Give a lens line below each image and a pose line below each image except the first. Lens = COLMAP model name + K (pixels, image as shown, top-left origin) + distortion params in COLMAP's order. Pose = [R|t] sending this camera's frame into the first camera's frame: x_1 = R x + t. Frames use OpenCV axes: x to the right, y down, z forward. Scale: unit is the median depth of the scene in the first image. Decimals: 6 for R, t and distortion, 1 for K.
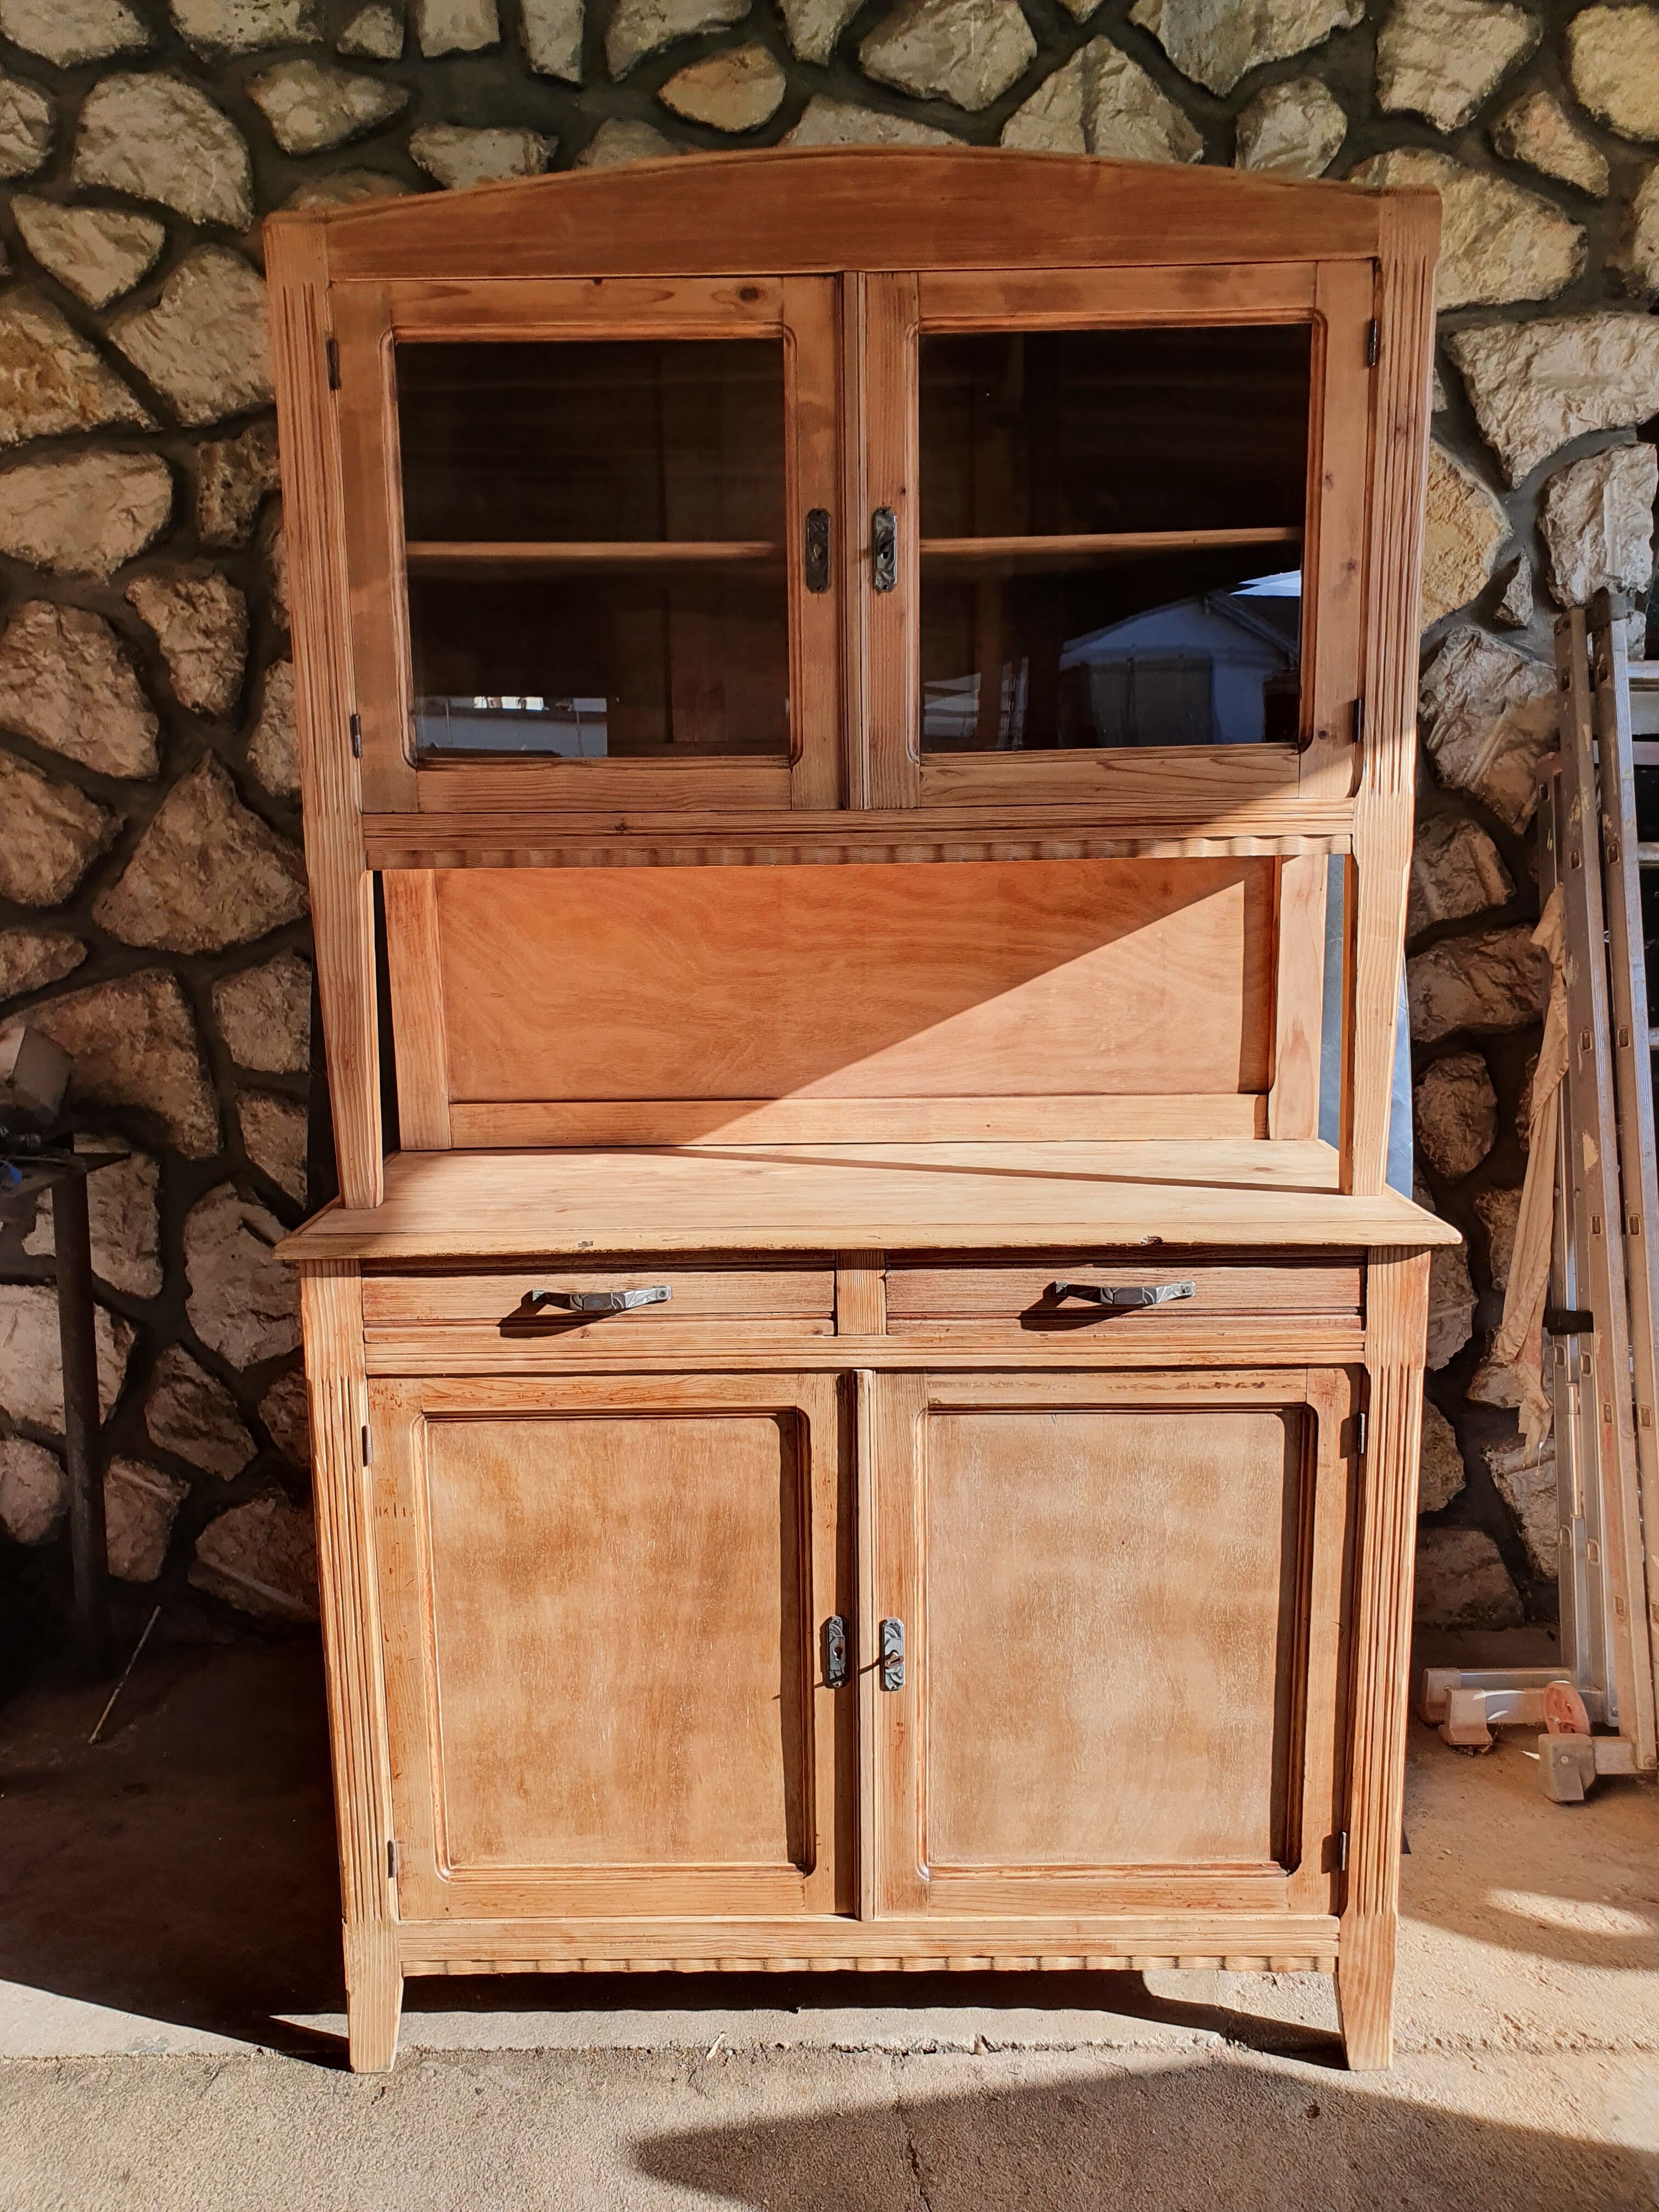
lens RADIAL K [[1688.8, 0, 800.5], [0, 1688.8, 1111.5], [0, 0, 1]] dist [0.008300, 0.014827]
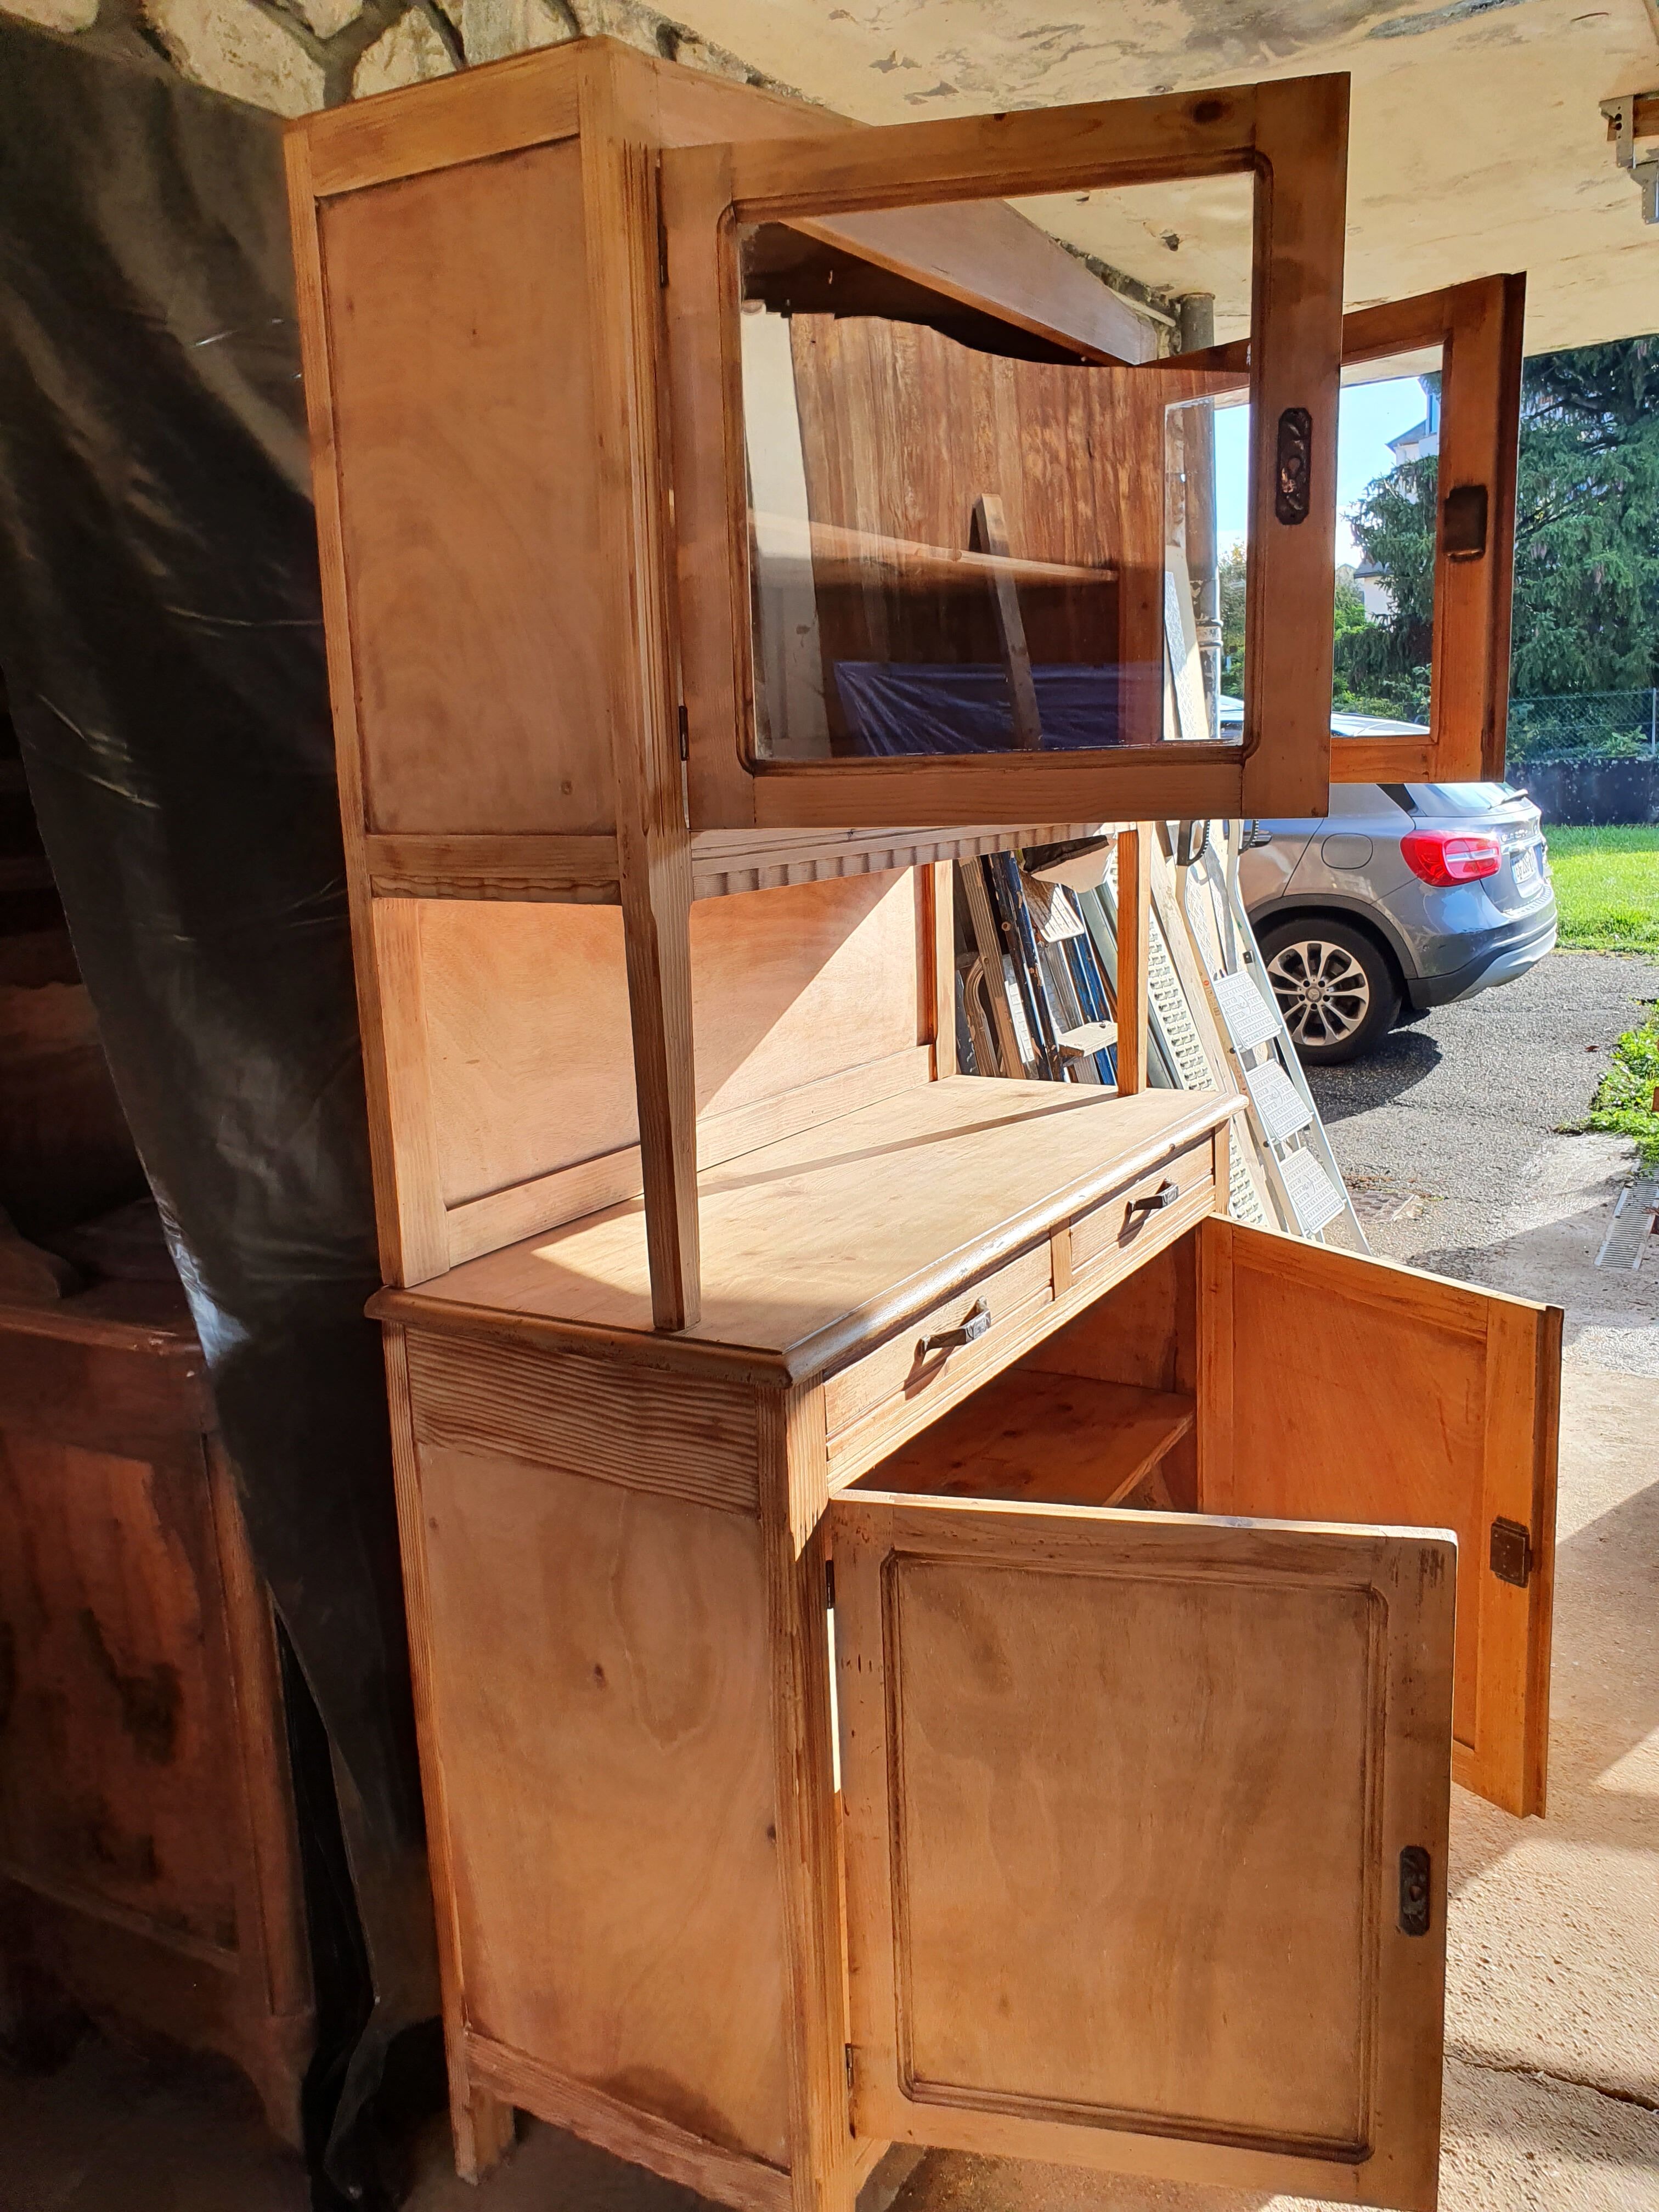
lens RADIAL K [[1692.2, 0, 801.2], [0, 1692.2, 1103.6], [0, 0, 1]] dist [0.005124, 0.017733]
pose [[0.510666, -0.175625, 0.841651, -0.621681], [0.184739, 0.978464, 0.092085, -0.076311], [-0.839697, 0.108461, 0.532113, 0.371423]]
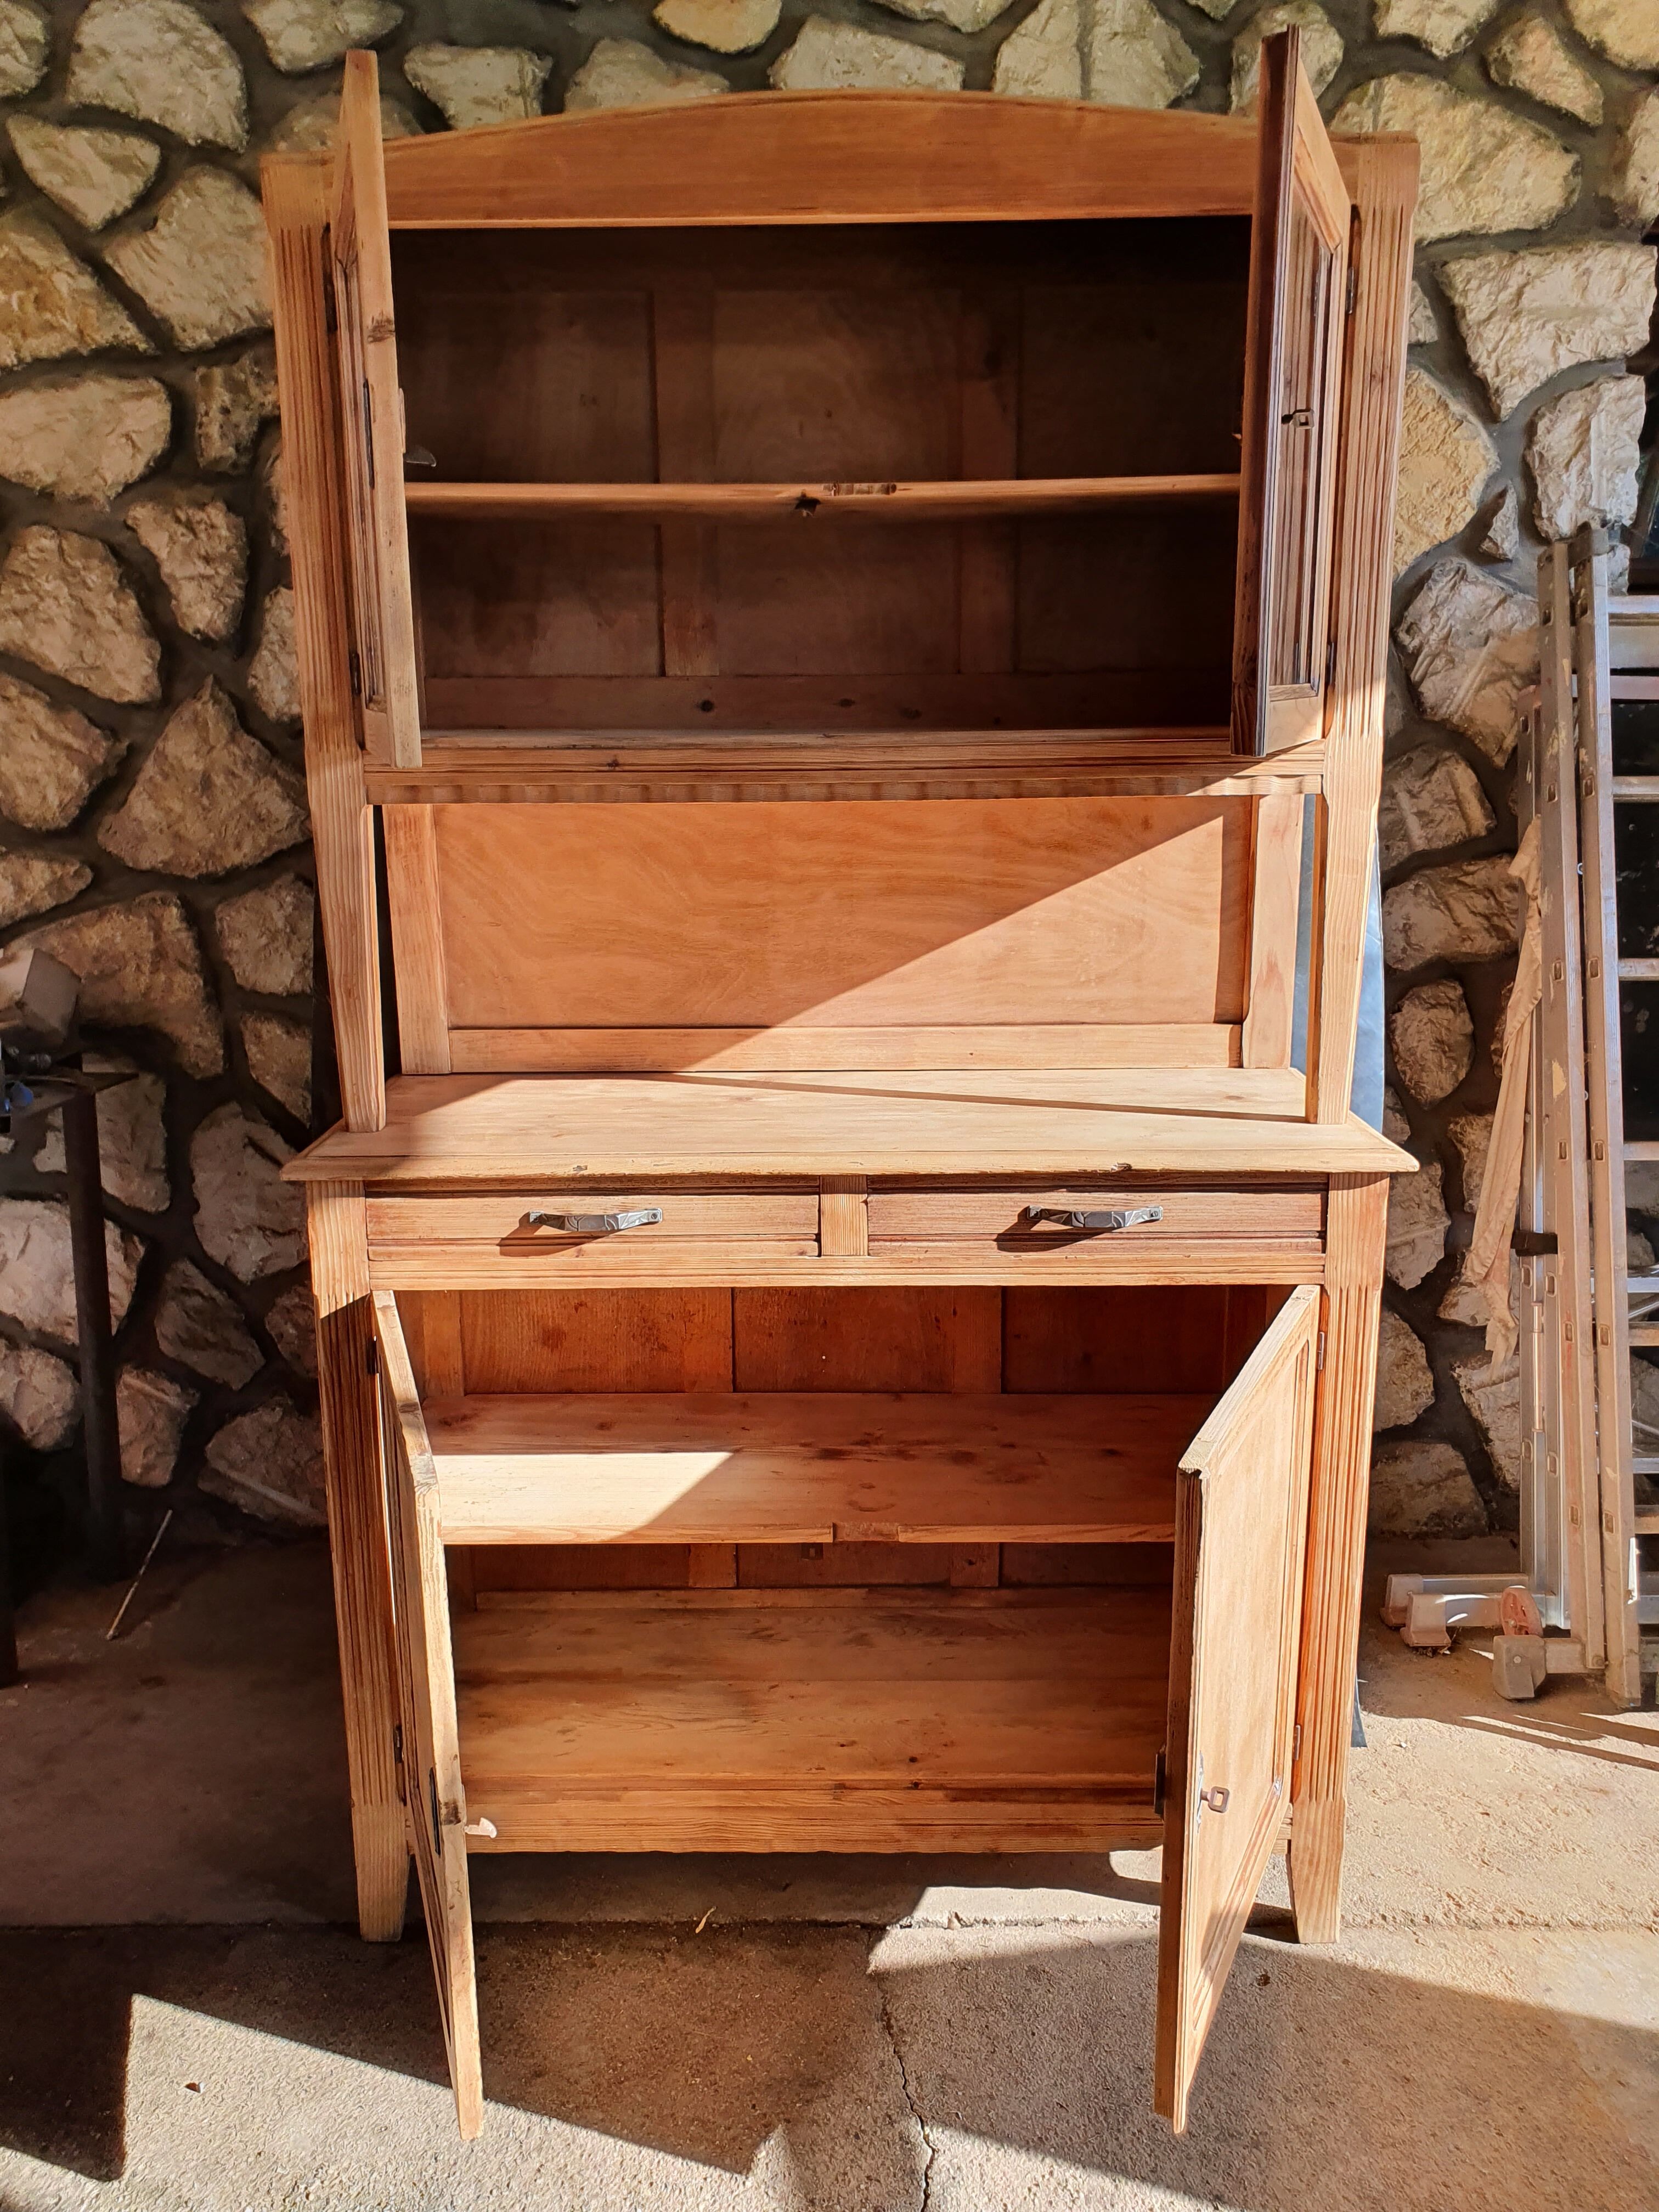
lens RADIAL K [[1692.2, 0, 801.2], [0, 1692.2, 1103.6], [0, 0, 1]] dist [0.005124, 0.017733]
pose [[0.999989, 0.004718, 0.000050, 0.006051], [-0.004715, 0.998937, 0.045856, -0.006260], [0.000166, -0.045856, 0.998948, -0.027730]]
